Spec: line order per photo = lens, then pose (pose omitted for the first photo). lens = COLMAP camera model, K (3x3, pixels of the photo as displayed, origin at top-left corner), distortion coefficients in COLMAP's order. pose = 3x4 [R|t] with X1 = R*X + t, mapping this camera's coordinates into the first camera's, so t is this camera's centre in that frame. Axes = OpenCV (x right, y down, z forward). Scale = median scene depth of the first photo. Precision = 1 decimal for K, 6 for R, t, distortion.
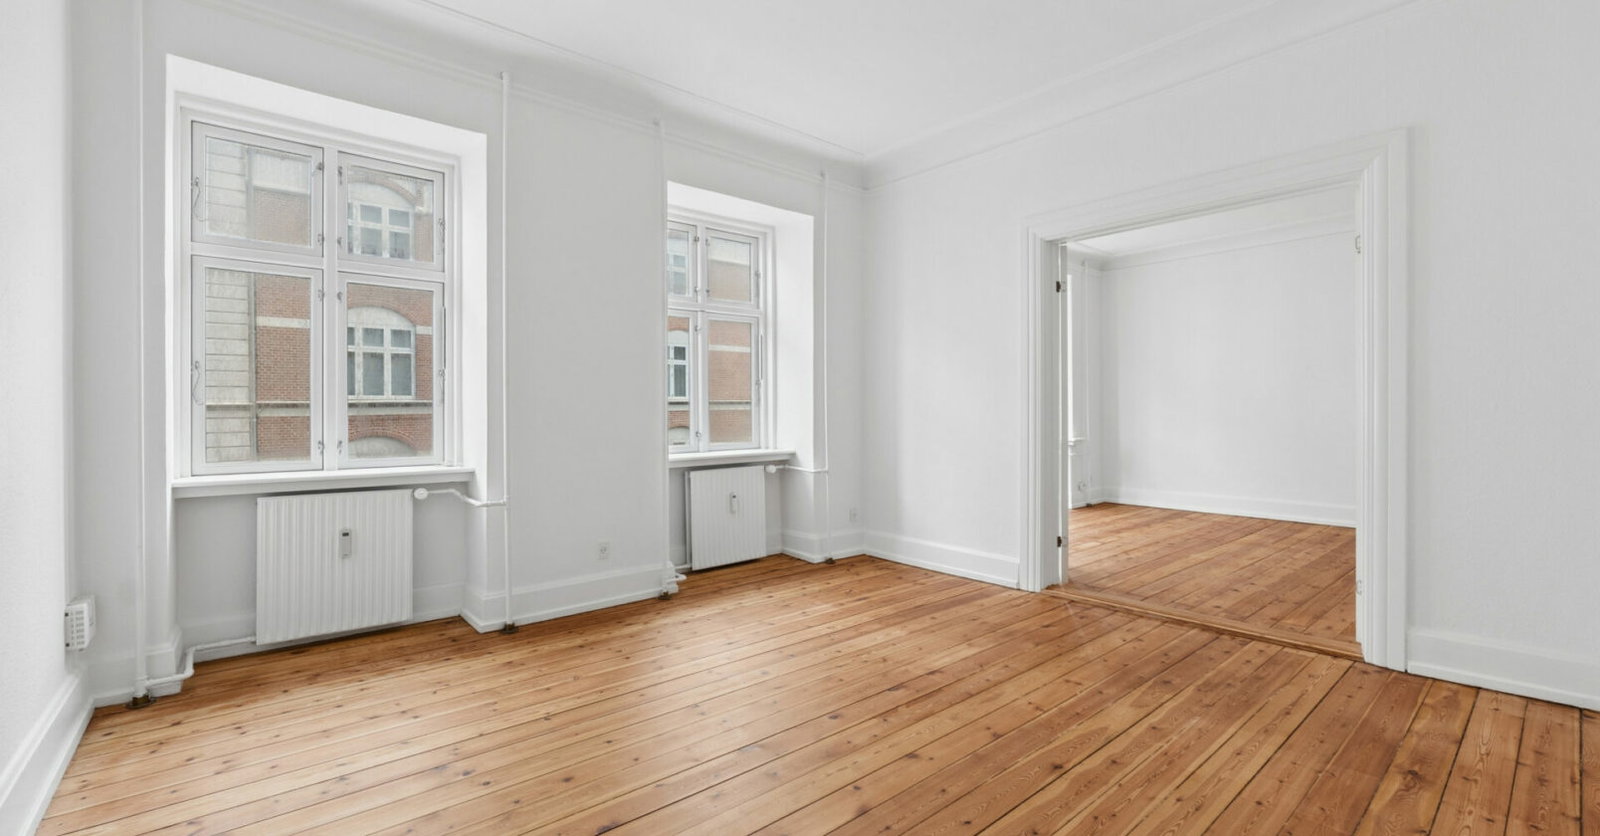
lens RADIAL K [[670.2, 0, 812.3], [0, 670.2, 414.7], [0, 0, 1]] dist [-0.005541, 0.000294]
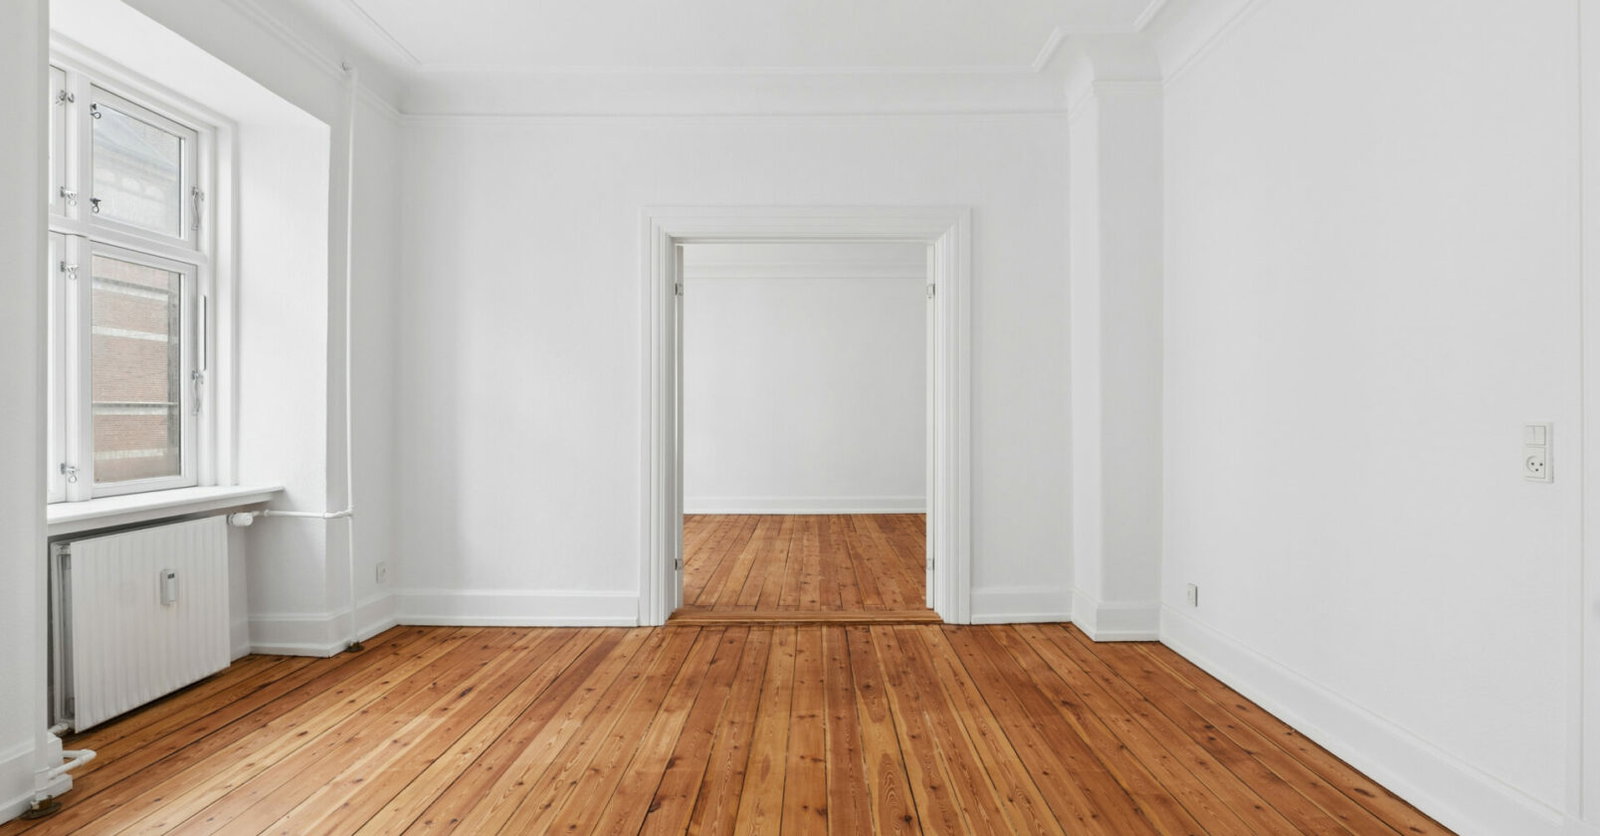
lens RADIAL K [[670.2, 0, 818.2], [0, 670.2, 416.4], [0, 0, 1]] dist [-0.005541, 0.000294]
pose [[0.658621, 0.005438, 0.752455, -0.229927], [0.002005, 0.999958, -0.008982, -0.007211], [-0.752472, 0.007424, 0.658582, 0.280584]]
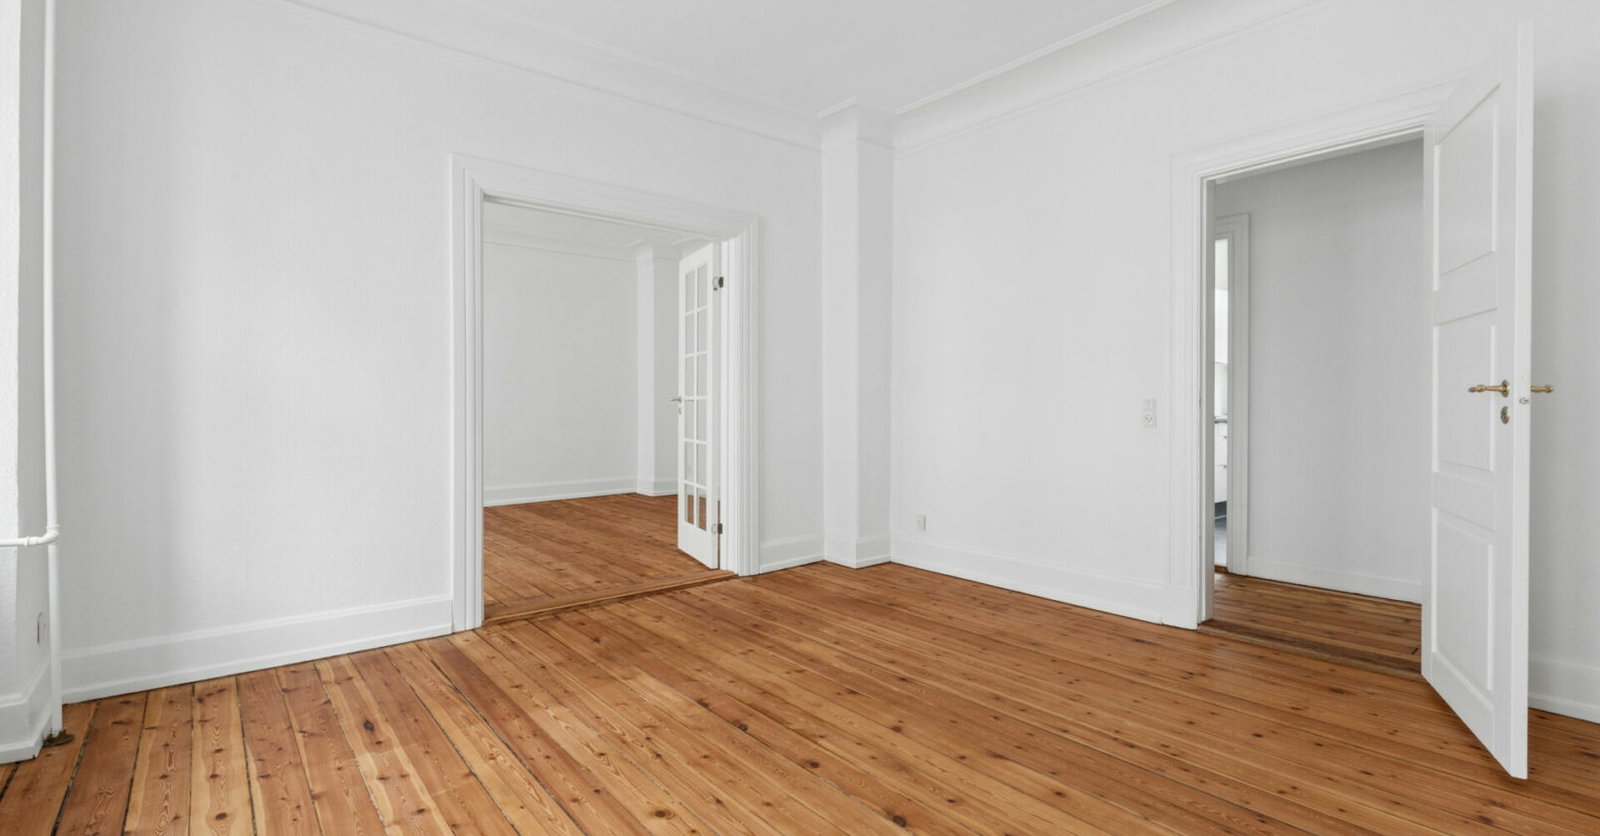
lens RADIAL K [[709.7, 0, 809.3], [0, 709.7, 409.5], [0, 0, 1]] dist [0.002028, 0.000279]
pose [[0.031706, -0.004595, 0.999487, -0.569672], [0.005128, 0.999977, 0.004435, 0.002537], [-0.999484, 0.004985, 0.031729, 0.651085]]
